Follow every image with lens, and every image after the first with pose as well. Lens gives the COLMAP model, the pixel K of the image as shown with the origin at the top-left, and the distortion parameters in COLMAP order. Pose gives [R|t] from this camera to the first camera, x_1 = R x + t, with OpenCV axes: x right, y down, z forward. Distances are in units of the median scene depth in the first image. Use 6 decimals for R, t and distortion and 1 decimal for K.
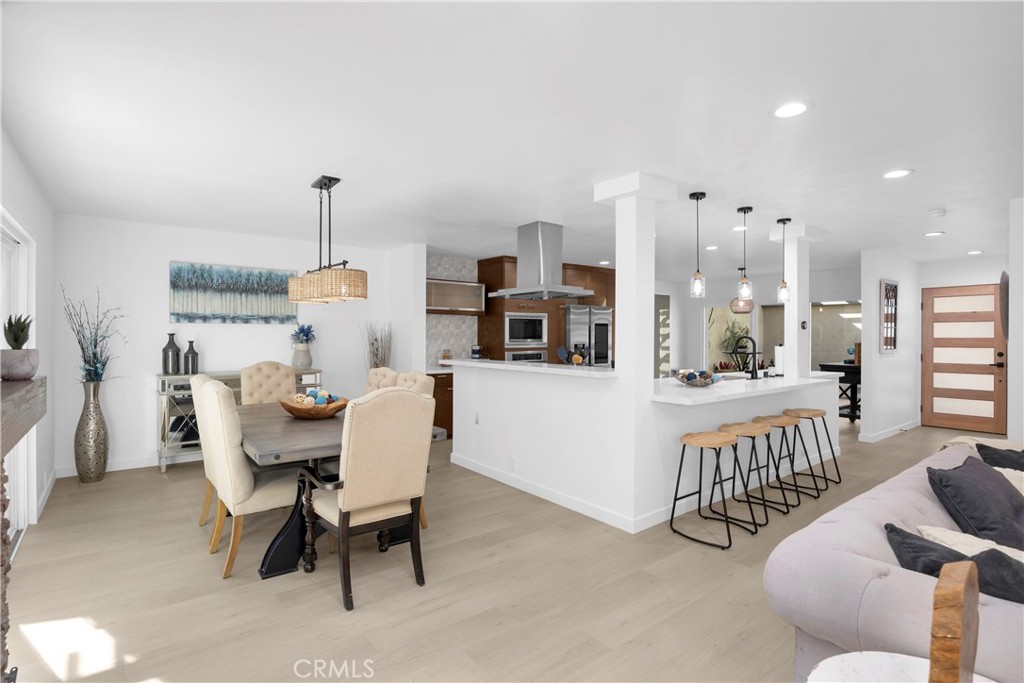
lens RADIAL K [[507.7, 0, 517.6], [0, 507.7, 337.4], [0, 0, 1]] dist [-0.007797, 0.002231]
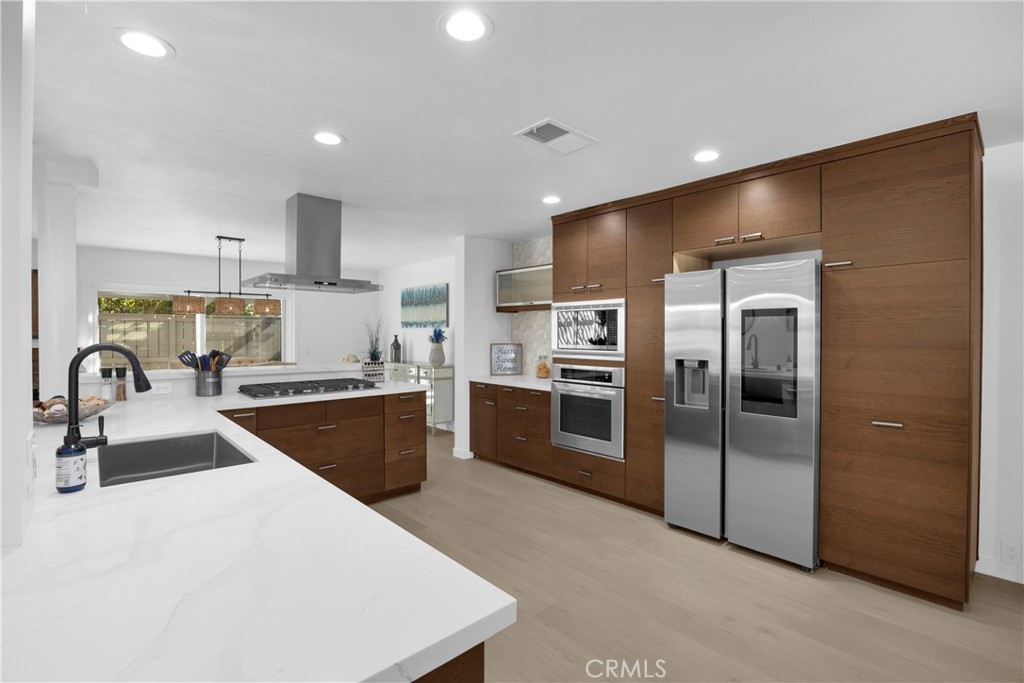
lens RADIAL K [[463.6, 0, 513.6], [0, 463.6, 337.9], [0, 0, 1]] dist [-0.014450, 0.000482]
pose [[0.077432, 0.007701, -0.996968, 0.754308], [-0.007153, 0.999949, 0.007168, -0.011393], [0.996972, 0.006576, 0.077483, 1.205002]]
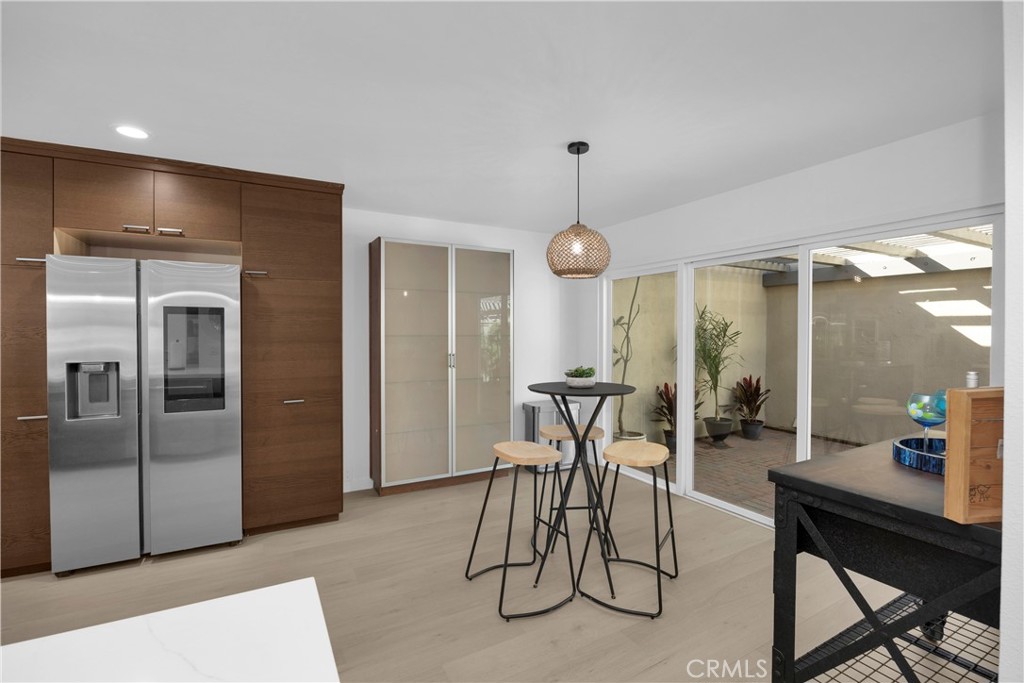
lens RADIAL K [[463.6, 0, 511.1], [0, 463.6, 339.0], [0, 0, 1]] dist [-0.014450, 0.000482]
pose [[0.987025, 0.003322, -0.160531, 0.700453], [-0.002135, 0.999969, 0.007569, -0.010661], [0.160551, -0.007128, 0.987002, 1.066989]]
